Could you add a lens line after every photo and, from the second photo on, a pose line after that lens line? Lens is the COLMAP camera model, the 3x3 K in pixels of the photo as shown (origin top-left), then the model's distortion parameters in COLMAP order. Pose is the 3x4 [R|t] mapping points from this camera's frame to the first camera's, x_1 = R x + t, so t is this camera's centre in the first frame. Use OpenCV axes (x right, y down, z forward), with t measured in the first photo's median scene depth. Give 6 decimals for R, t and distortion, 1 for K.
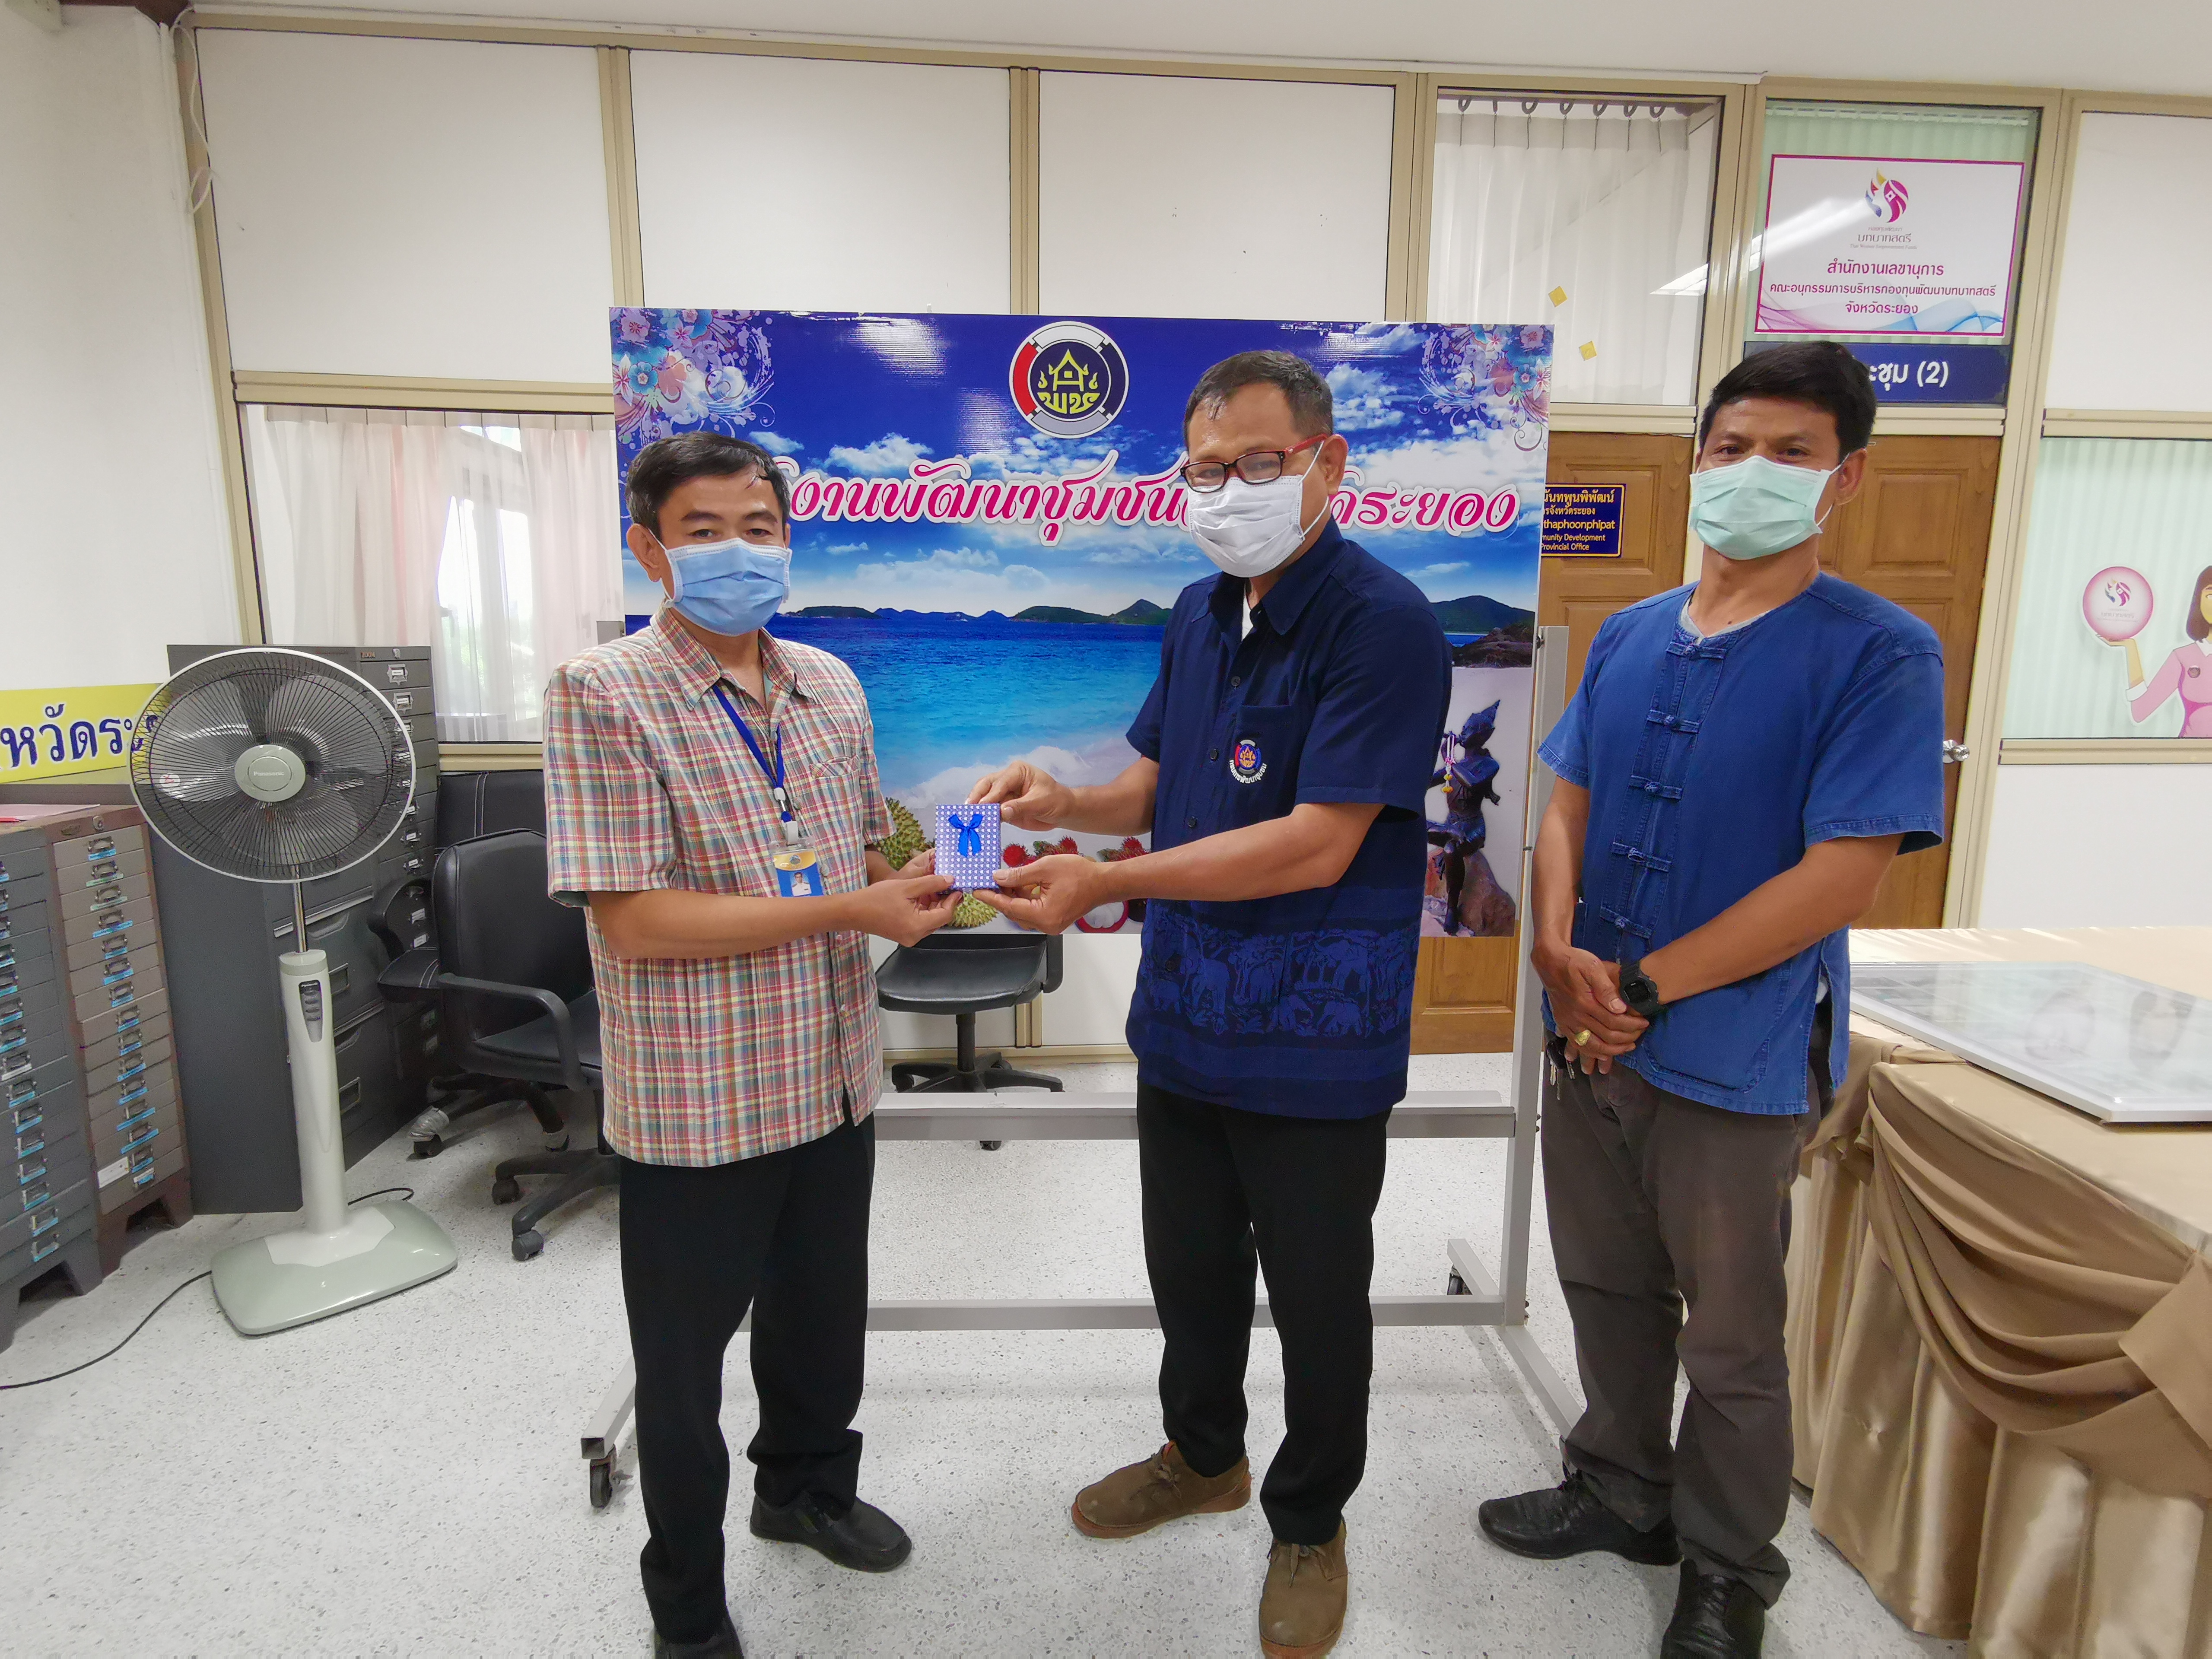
lens RADIAL K [[1390.0, 0, 1081.3], [0, 1390.0, 884.7], [0, 0, 1]] dist [-0.031870, 0.030818]
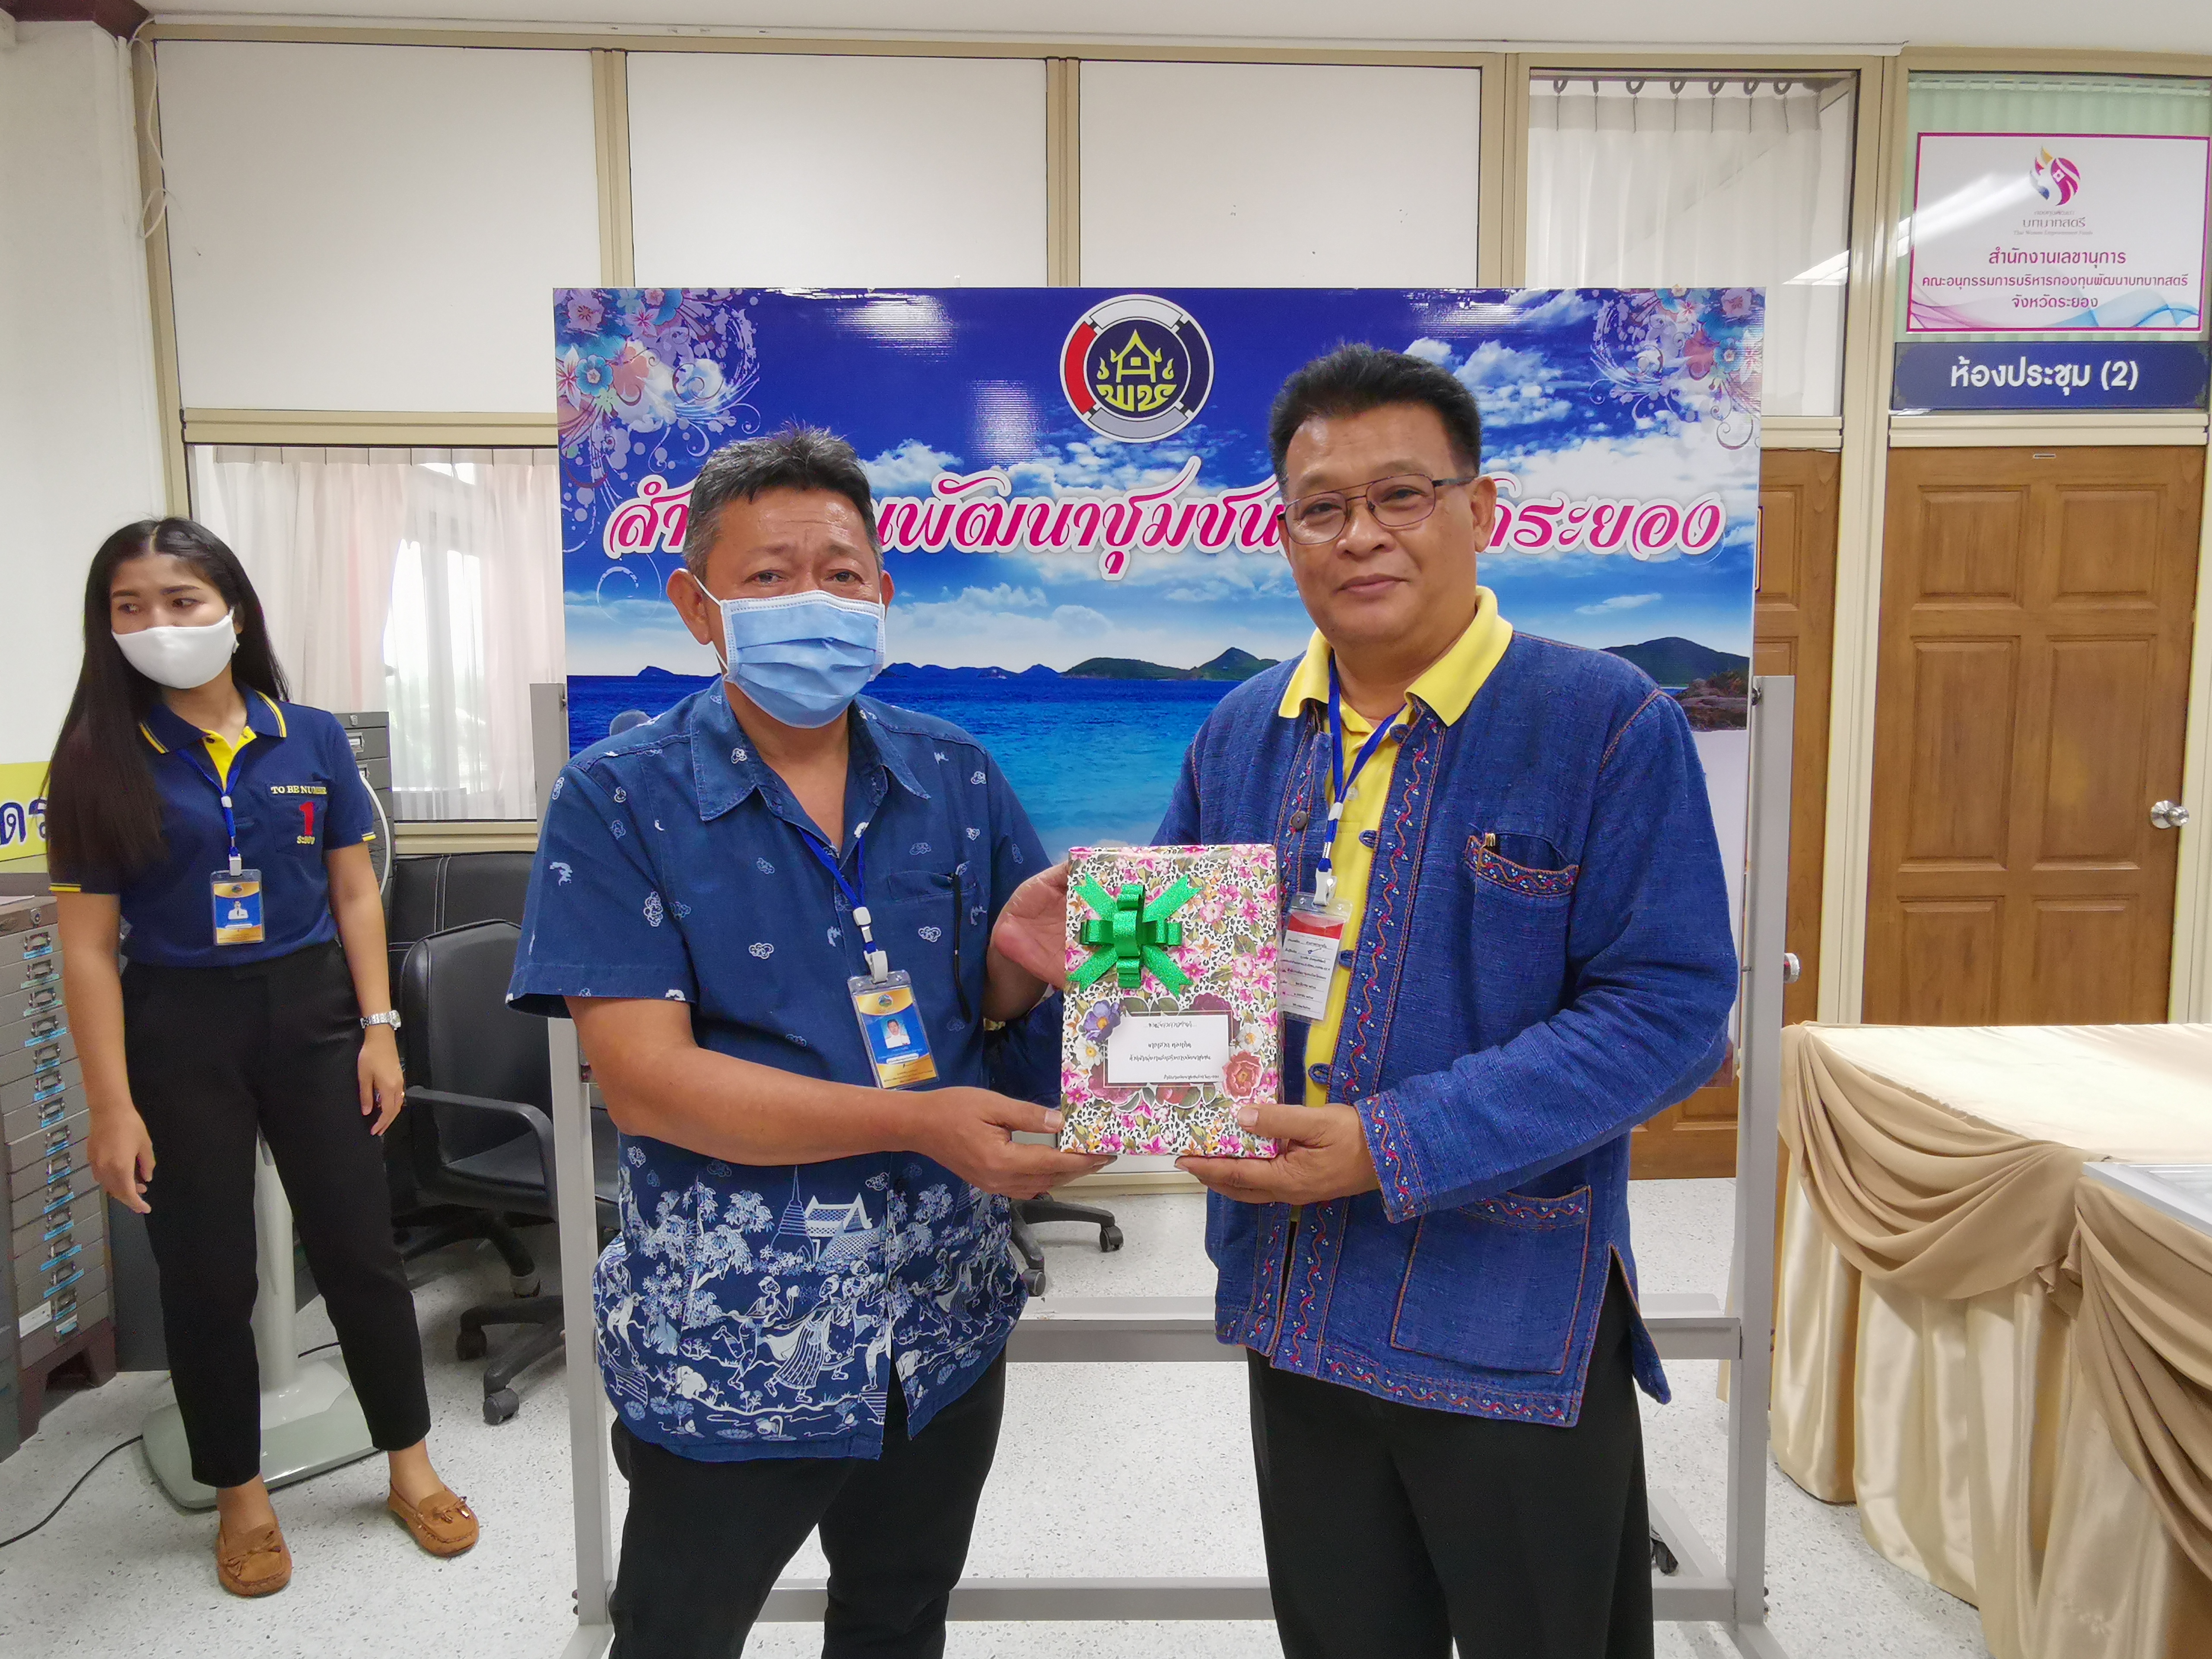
lens RADIAL K [[1435.8, 0, 1076.9], [0, 1435.8, 834.6], [0, 0, 1]] dist [-0.001107, 0.019249]
pose [[0.999786, -0.008845, -0.018713, -0.029241], [0.007404, 0.997101, -0.075731, -0.042957], [0.019329, 0.075576, 0.996953, 0.214596]]
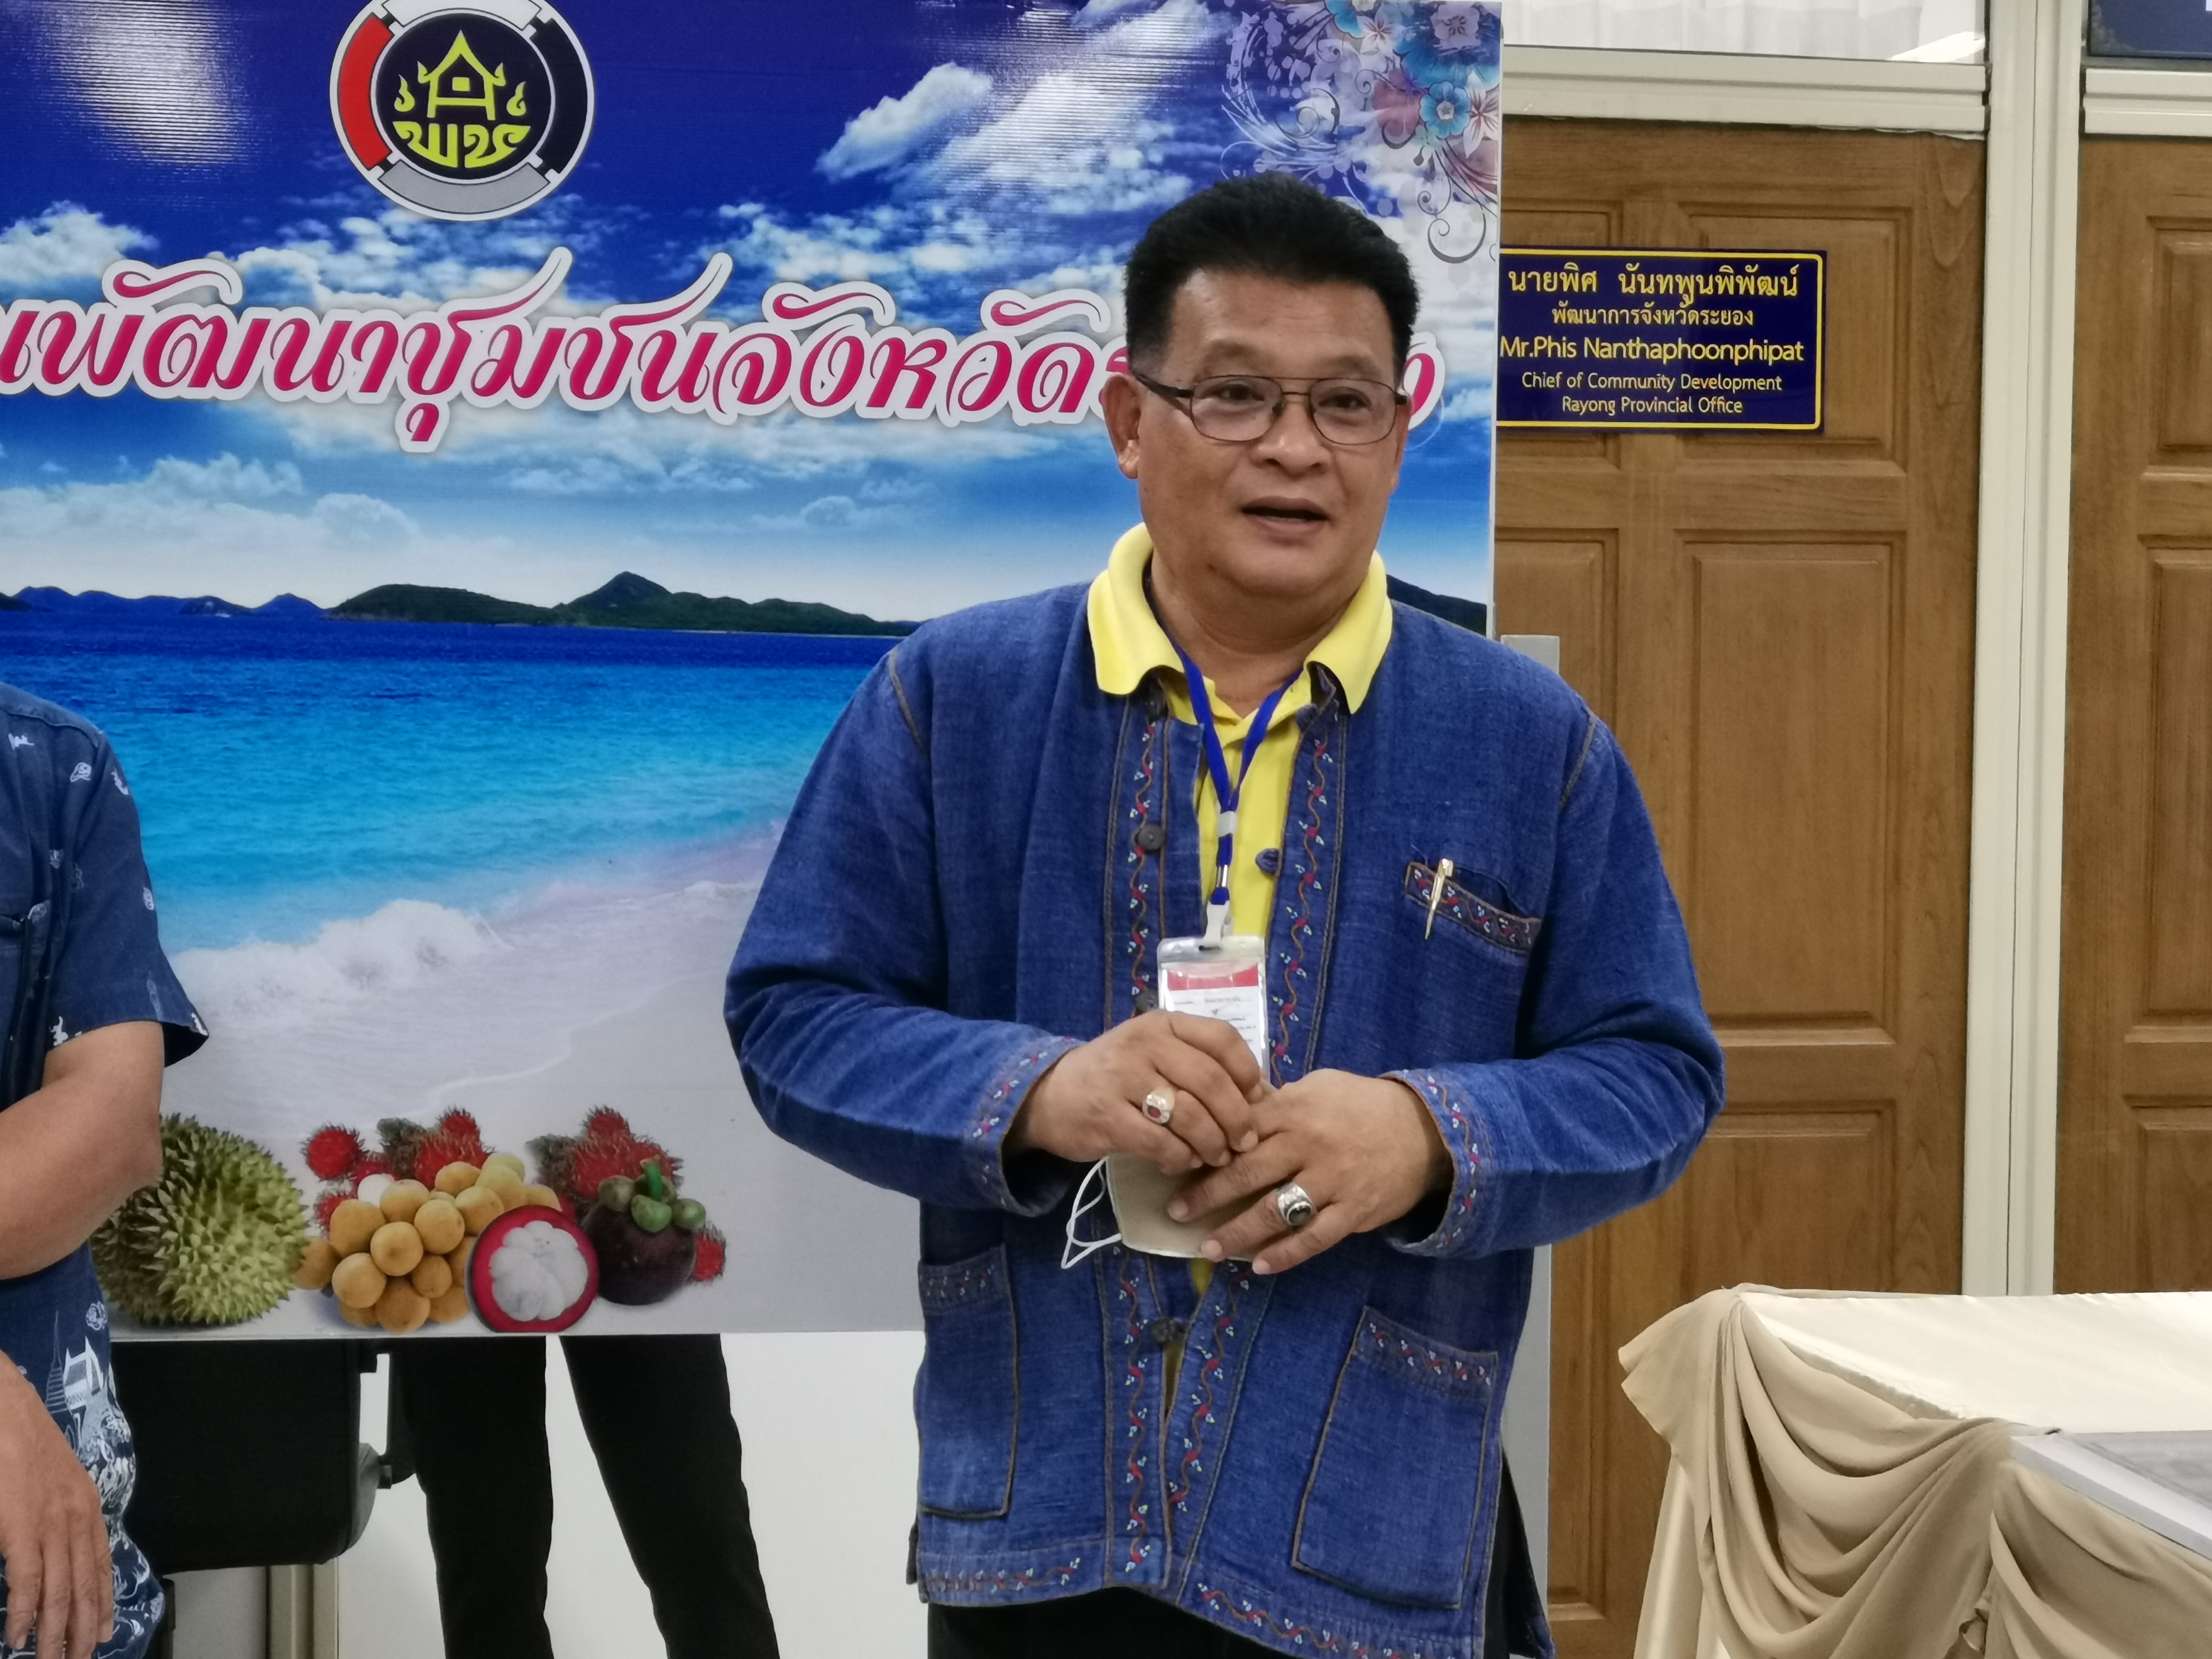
lens RADIAL K [[6020.1, 0, 1357.0], [0, 6020.1, 955.8], [0, 0, 1]] dist [0.076136, -0.229008]
pose [[0.985149, -0.001850, 0.171692, -0.059775], [0.020338, 0.994160, -0.105986, 0.131299], [-0.170493, 0.107904, 0.979433, -0.951732]]
